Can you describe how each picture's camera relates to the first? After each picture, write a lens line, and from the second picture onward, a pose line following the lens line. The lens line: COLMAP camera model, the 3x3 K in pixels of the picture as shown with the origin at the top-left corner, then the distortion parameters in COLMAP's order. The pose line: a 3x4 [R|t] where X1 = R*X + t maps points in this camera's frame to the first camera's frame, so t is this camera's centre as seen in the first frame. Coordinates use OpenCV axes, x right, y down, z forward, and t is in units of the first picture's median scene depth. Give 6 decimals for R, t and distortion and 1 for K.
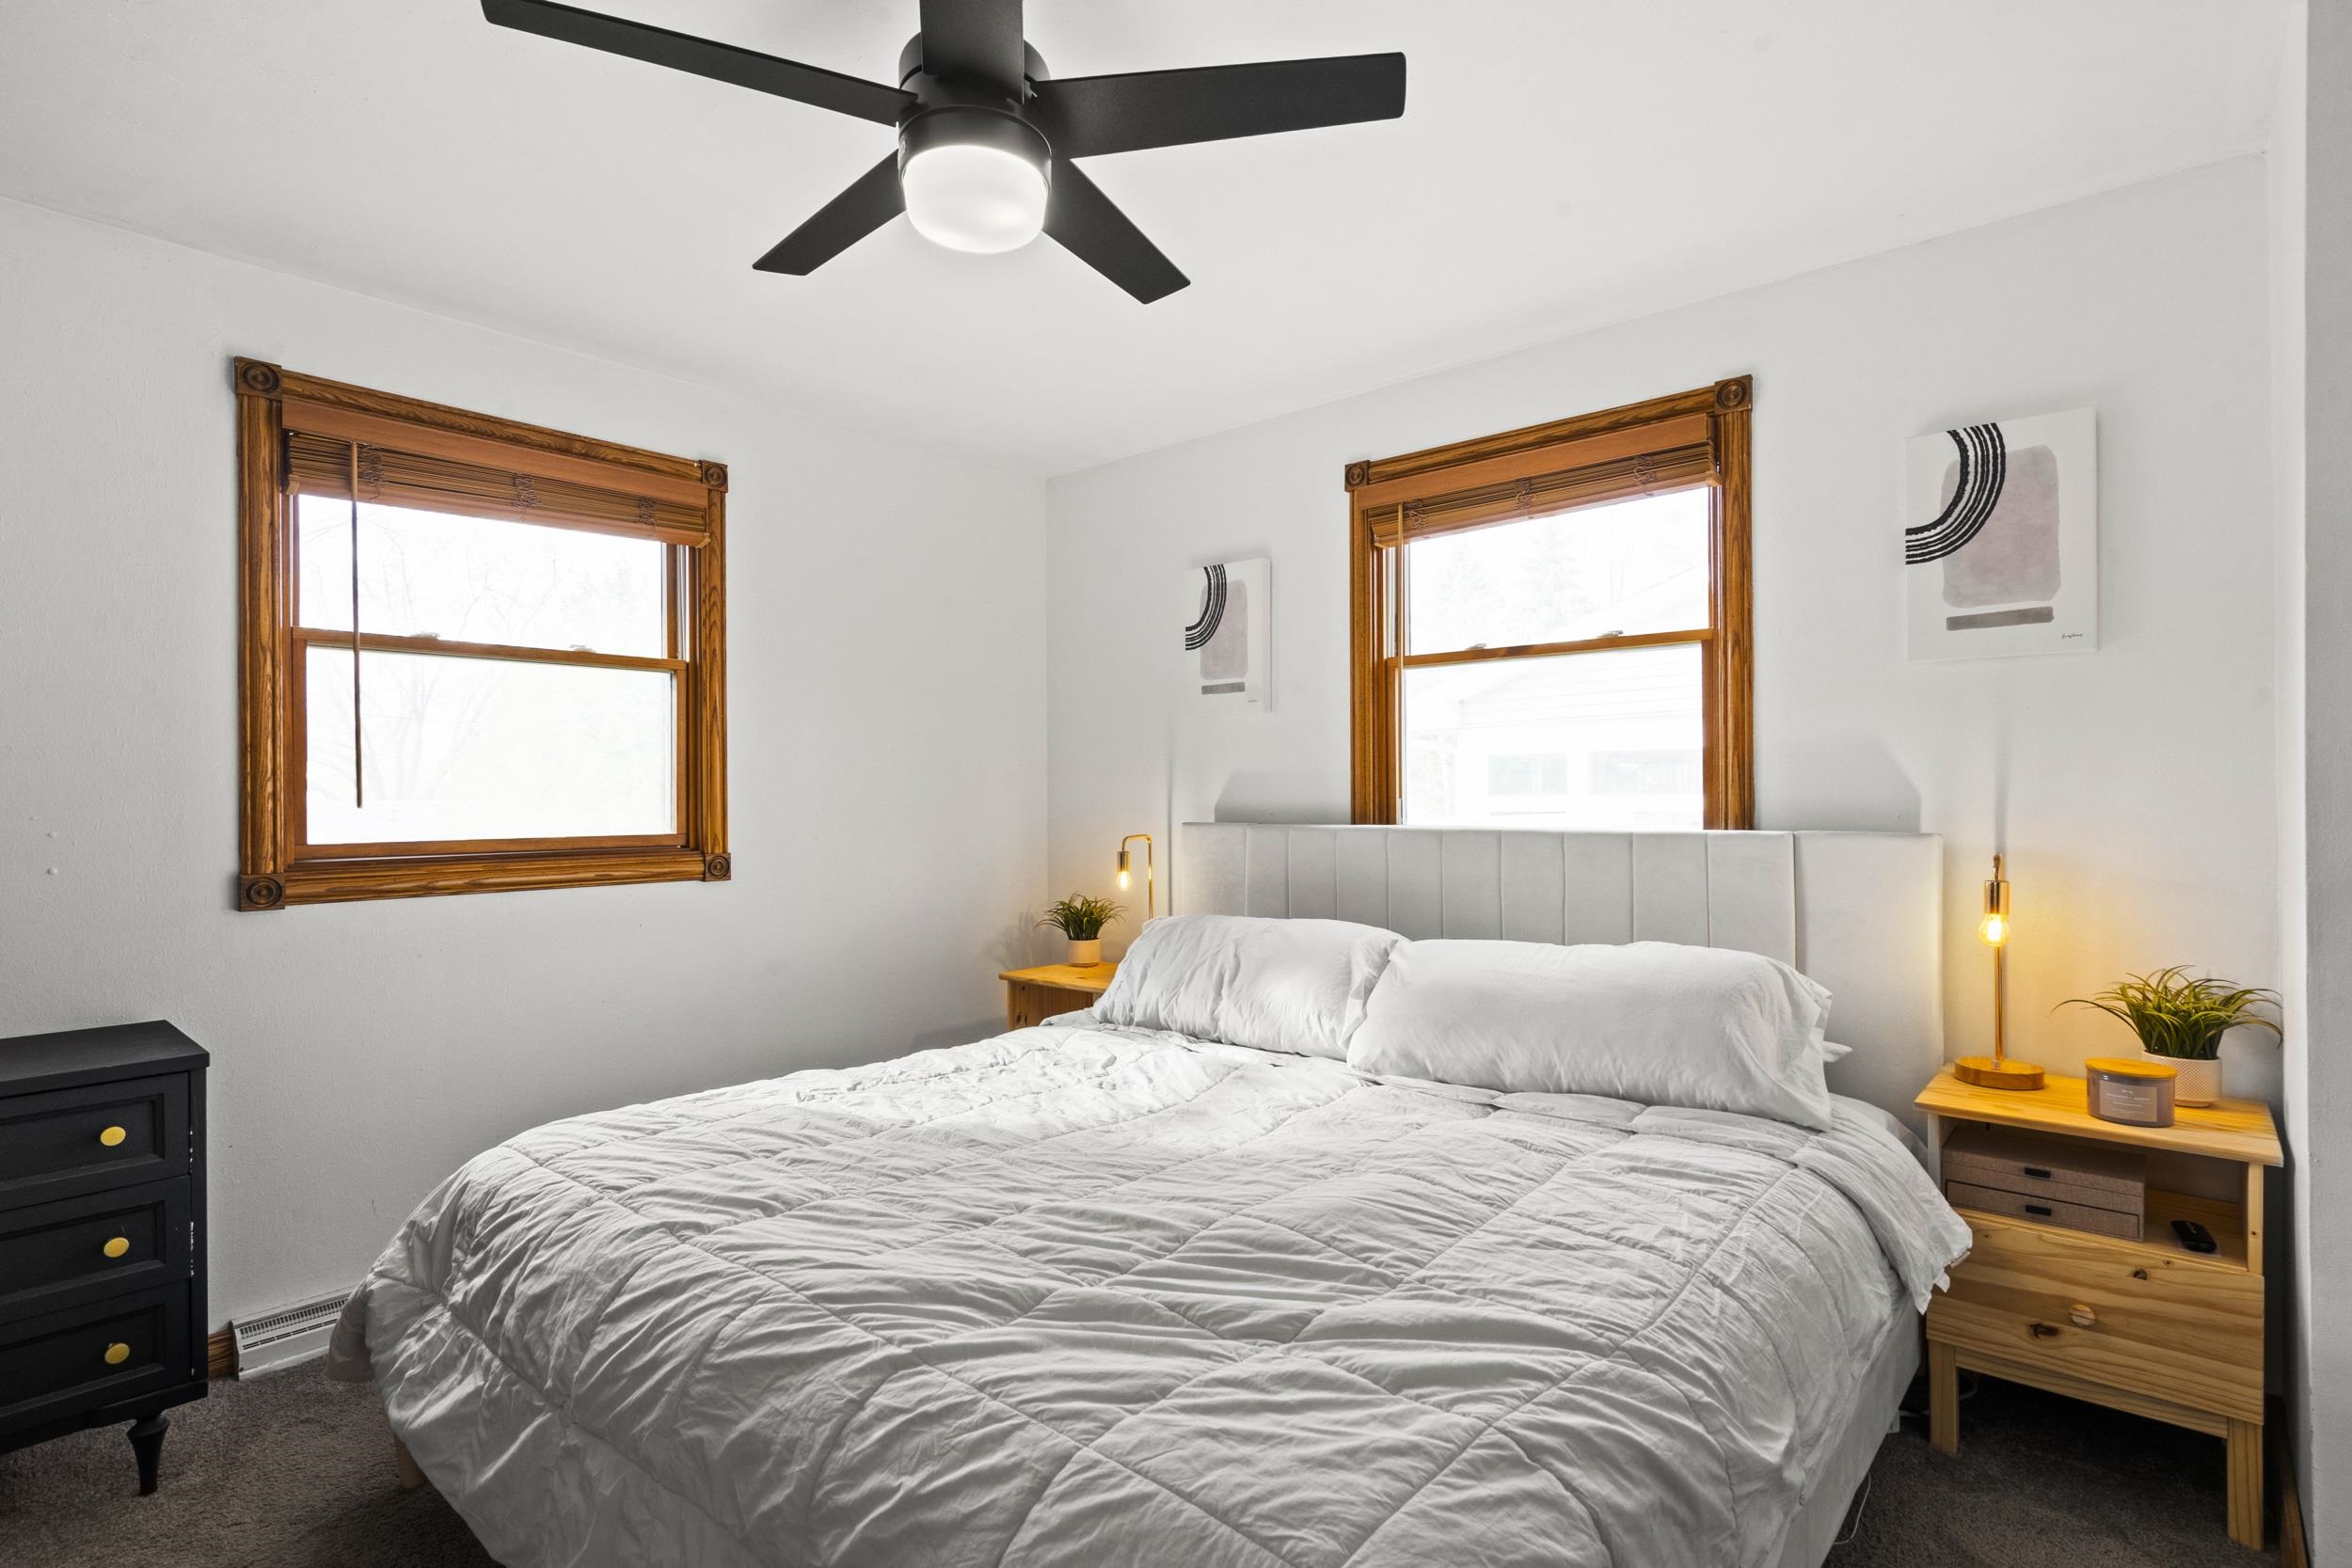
lens RADIAL K [[1164.6, 0, 1182.0], [0, 1164.6, 790.8], [0, 0, 1]] dist [0.014542, 0.000179]
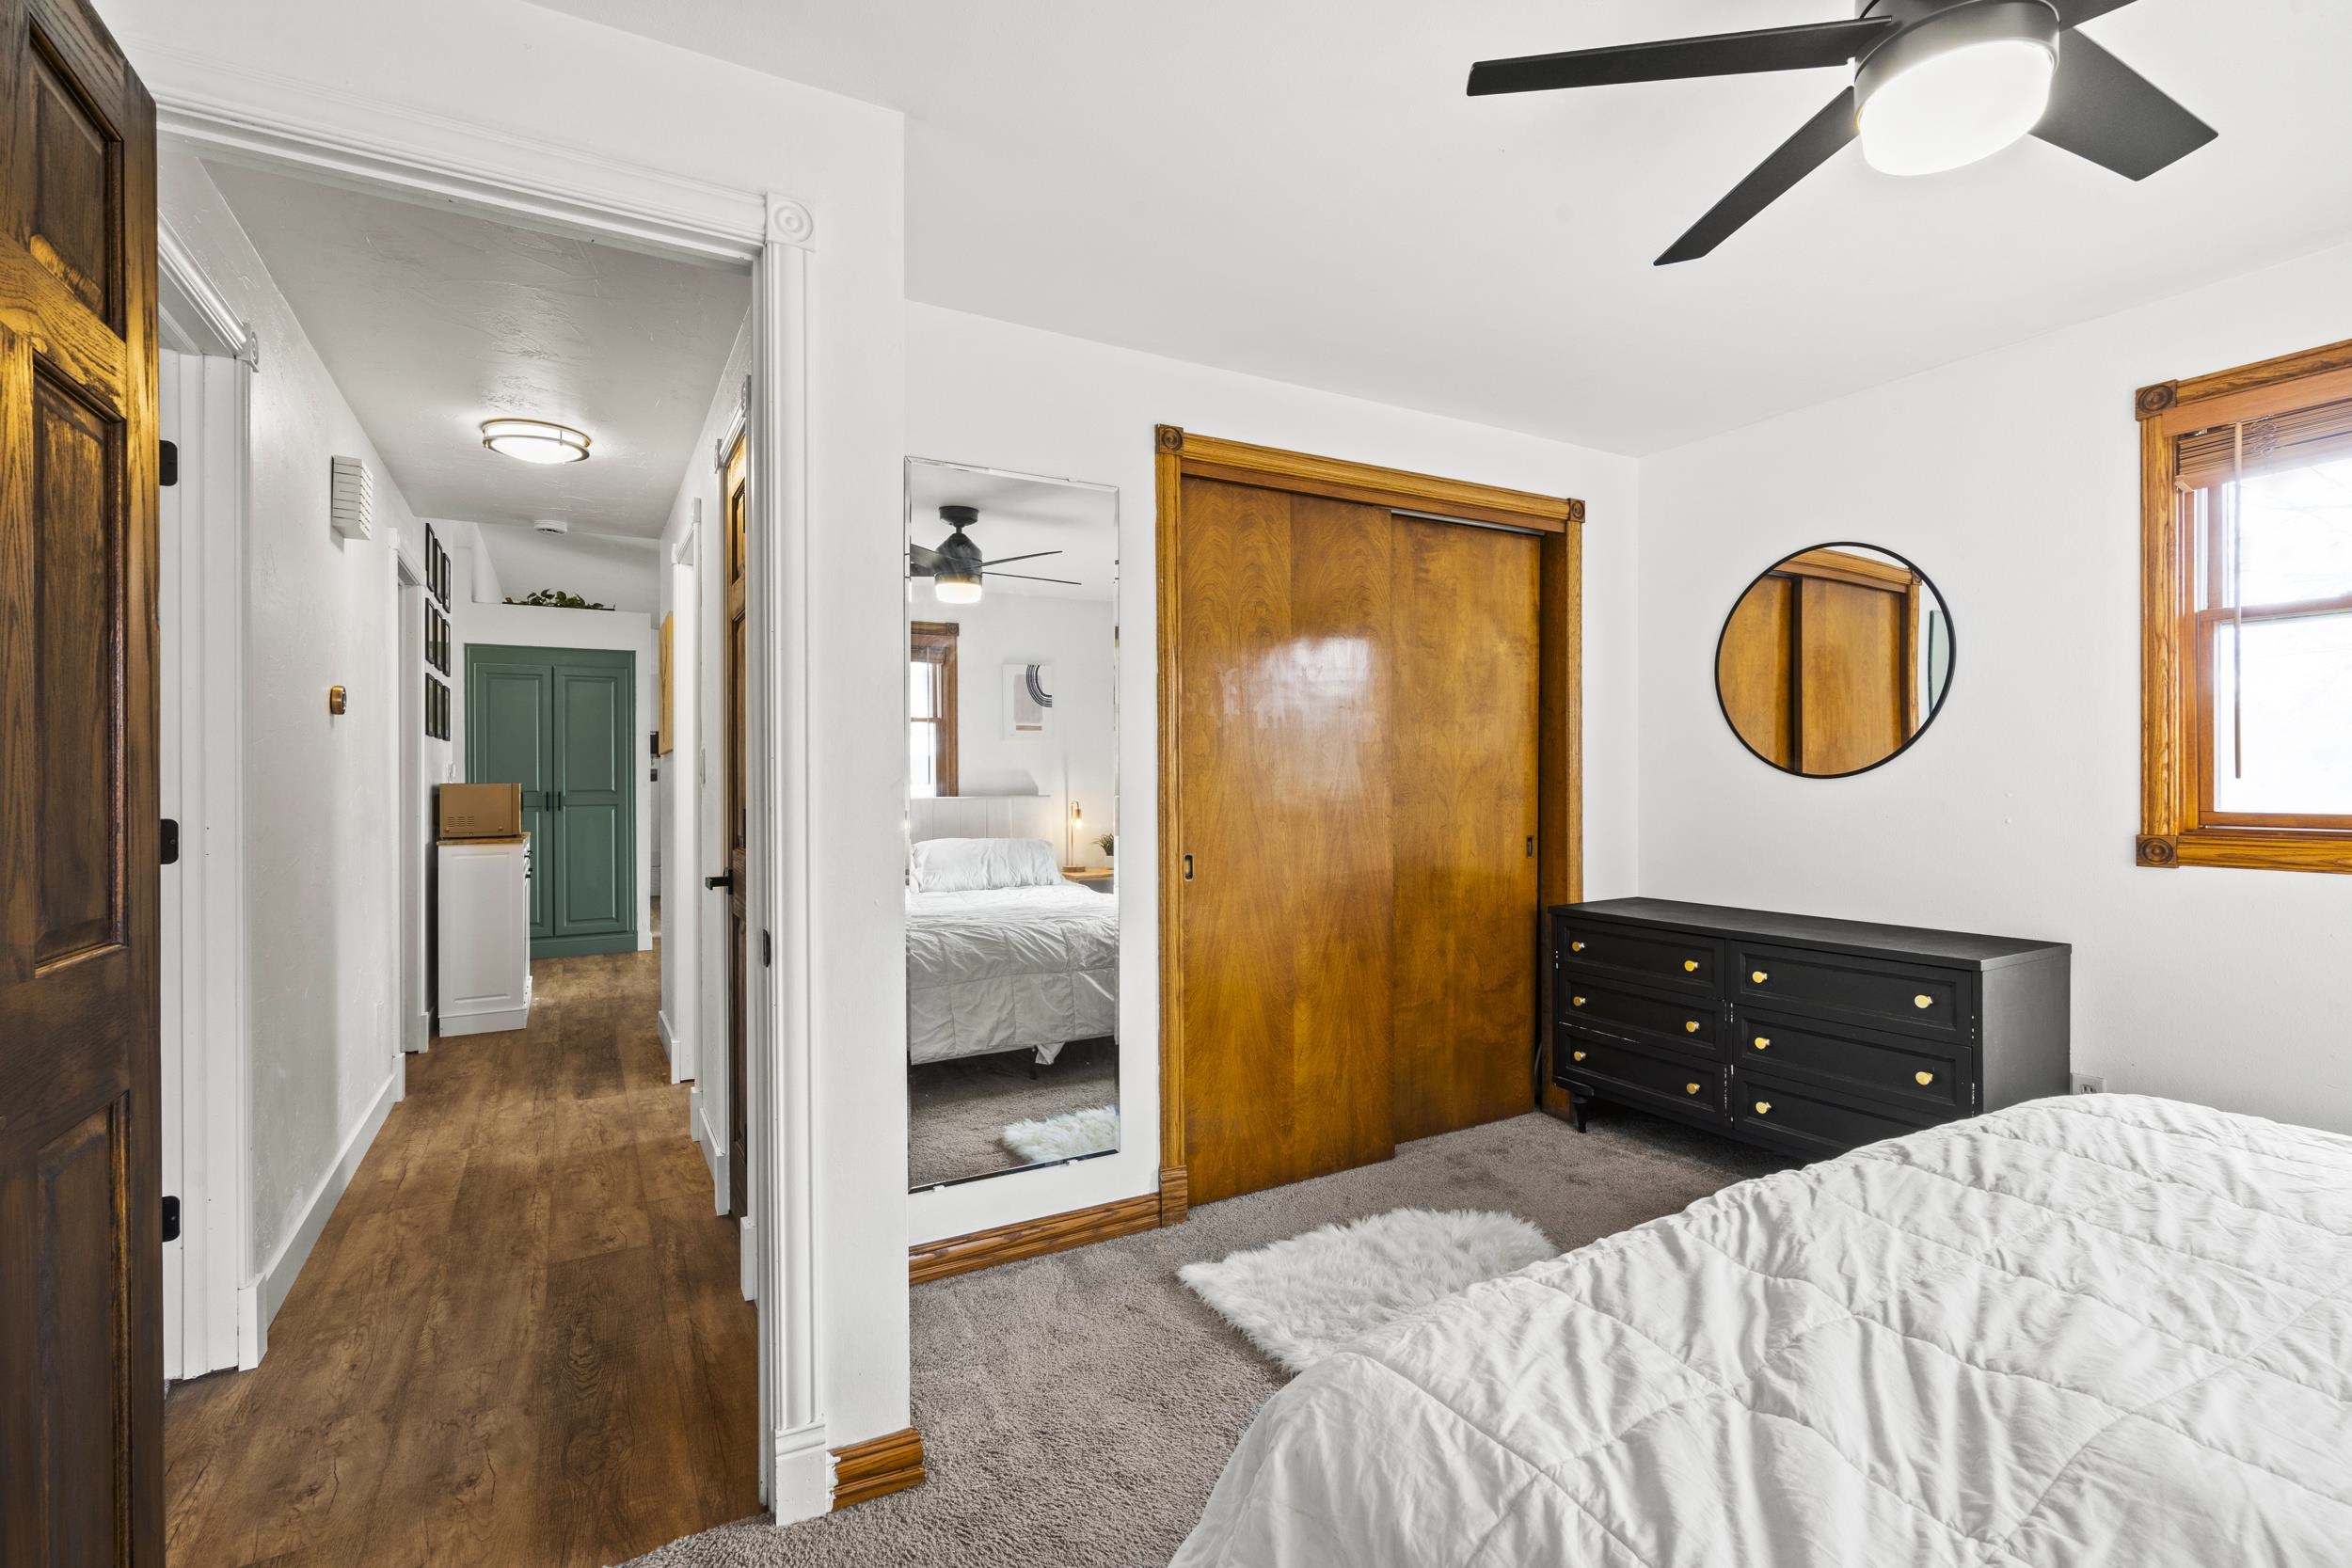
lens RADIAL K [[1075.2, 0, 1183.9], [0, 1075.2, 779.0], [0, 0, 1]] dist [-0.004186, 0.001755]
pose [[-0.337923, 0.010034, -0.941120, 0.470558], [0.013256, 0.999895, 0.005901, -0.002115], [0.941080, -0.010482, -0.338020, 0.424660]]
